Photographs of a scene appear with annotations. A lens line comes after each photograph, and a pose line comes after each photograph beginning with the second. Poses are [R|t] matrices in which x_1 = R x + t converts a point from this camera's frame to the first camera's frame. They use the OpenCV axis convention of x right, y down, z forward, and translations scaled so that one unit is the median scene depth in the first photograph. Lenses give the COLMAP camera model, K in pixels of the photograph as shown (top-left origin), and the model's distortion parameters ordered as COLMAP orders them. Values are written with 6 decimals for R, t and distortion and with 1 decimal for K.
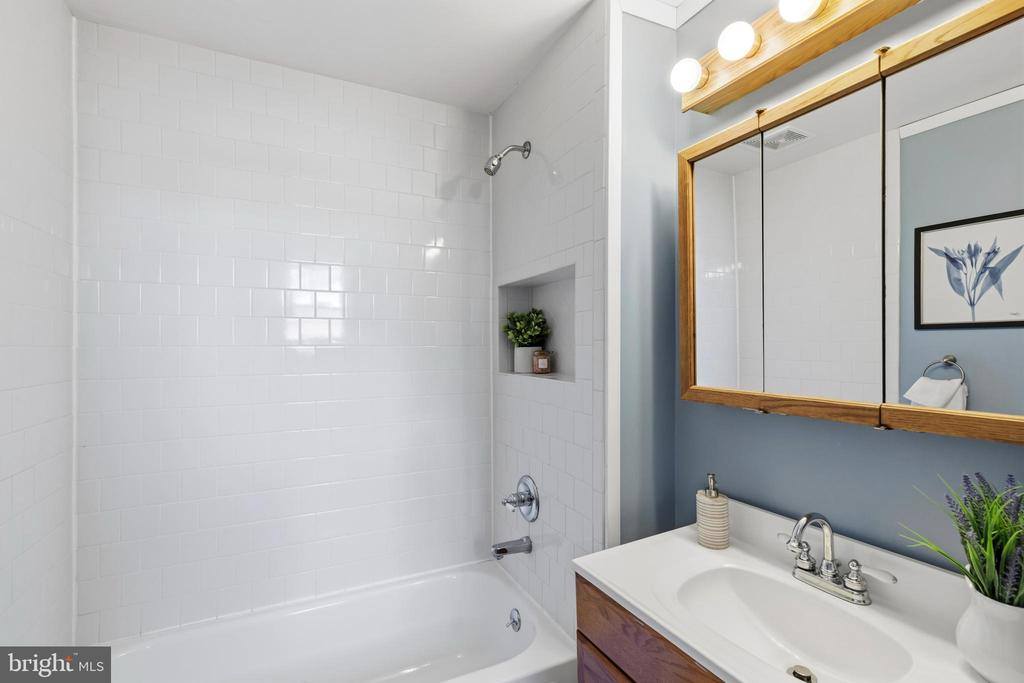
lens RADIAL K [[467.2, 0, 510.7], [0, 467.2, 341.3], [0, 0, 1]] dist [0.008702, -0.000937]
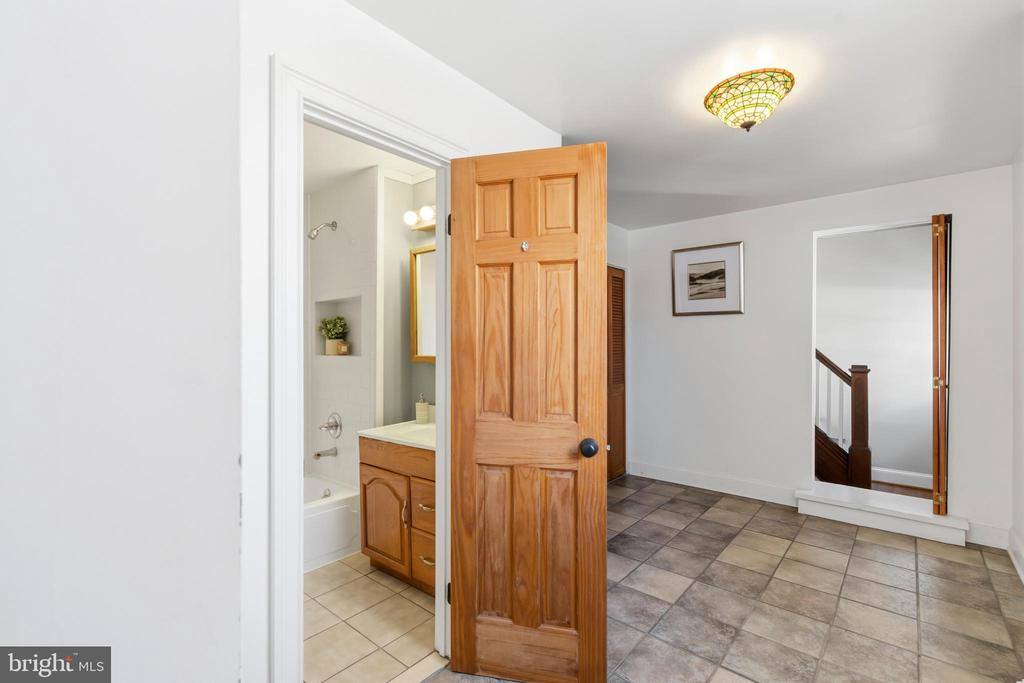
lens RADIAL K [[467.2, 0, 512.9], [0, 467.2, 339.0], [0, 0, 1]] dist [0.008702, -0.000937]
pose [[0.916065, 0.000000, 0.401030, -0.055029], [0.000580, 0.999999, -0.001324, 0.015344], [-0.401030, 0.001445, 0.916064, -0.872613]]
